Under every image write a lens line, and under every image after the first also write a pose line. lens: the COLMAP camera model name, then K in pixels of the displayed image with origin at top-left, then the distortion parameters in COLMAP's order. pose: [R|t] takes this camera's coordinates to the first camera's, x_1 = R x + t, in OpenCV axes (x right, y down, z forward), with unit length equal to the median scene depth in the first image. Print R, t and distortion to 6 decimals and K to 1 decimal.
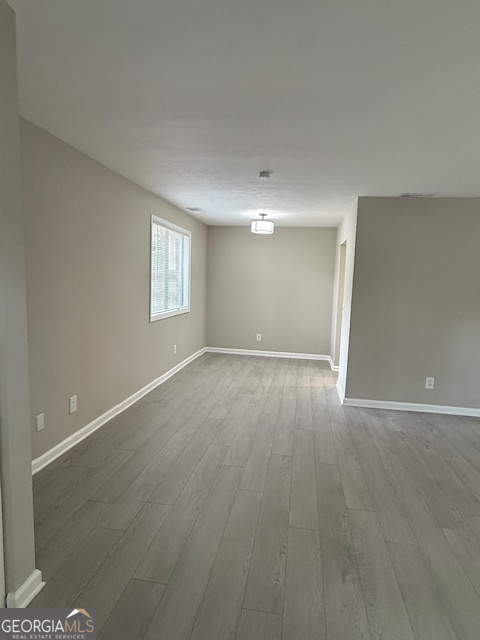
lens RADIAL K [[375.8, 0, 246.9], [0, 375.8, 322.2], [0, 0, 1]] dist [-0.000832, -0.000240]
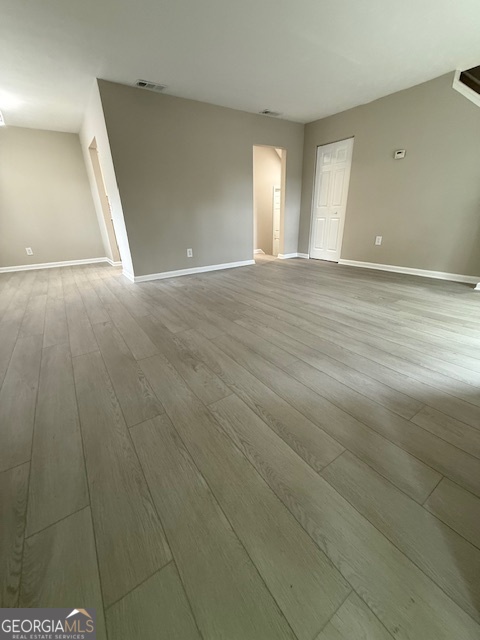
lens RADIAL K [[252.6, 0, 238.4], [0, 252.6, 319.7], [0, 0, 1]] dist [-0.000261, -0.000199]
pose [[0.729993, -0.313811, 0.607152, -0.050878], [0.135715, 0.937224, 0.321237, 0.121994], [-0.669845, -0.152101, 0.726755, 0.136209]]
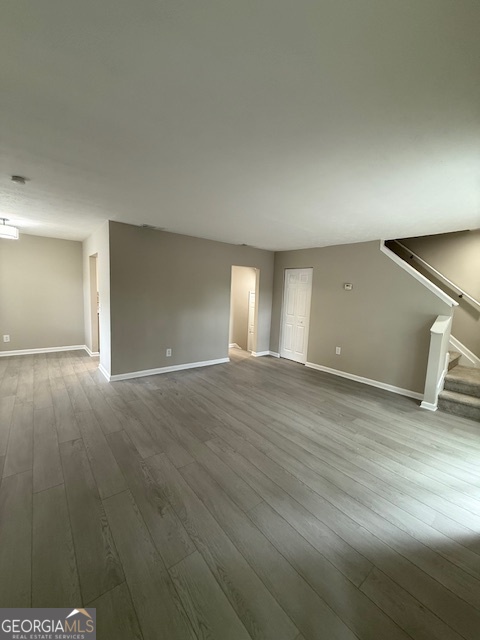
lens RADIAL K [[252.6, 0, 238.4], [0, 252.6, 319.7], [0, 0, 1]] dist [-0.000261, -0.000199]
pose [[0.677244, -0.086987, 0.730599, -0.067810], [0.067644, 0.996142, 0.055899, -0.011832], [-0.732643, 0.011563, 0.680515, 0.089331]]
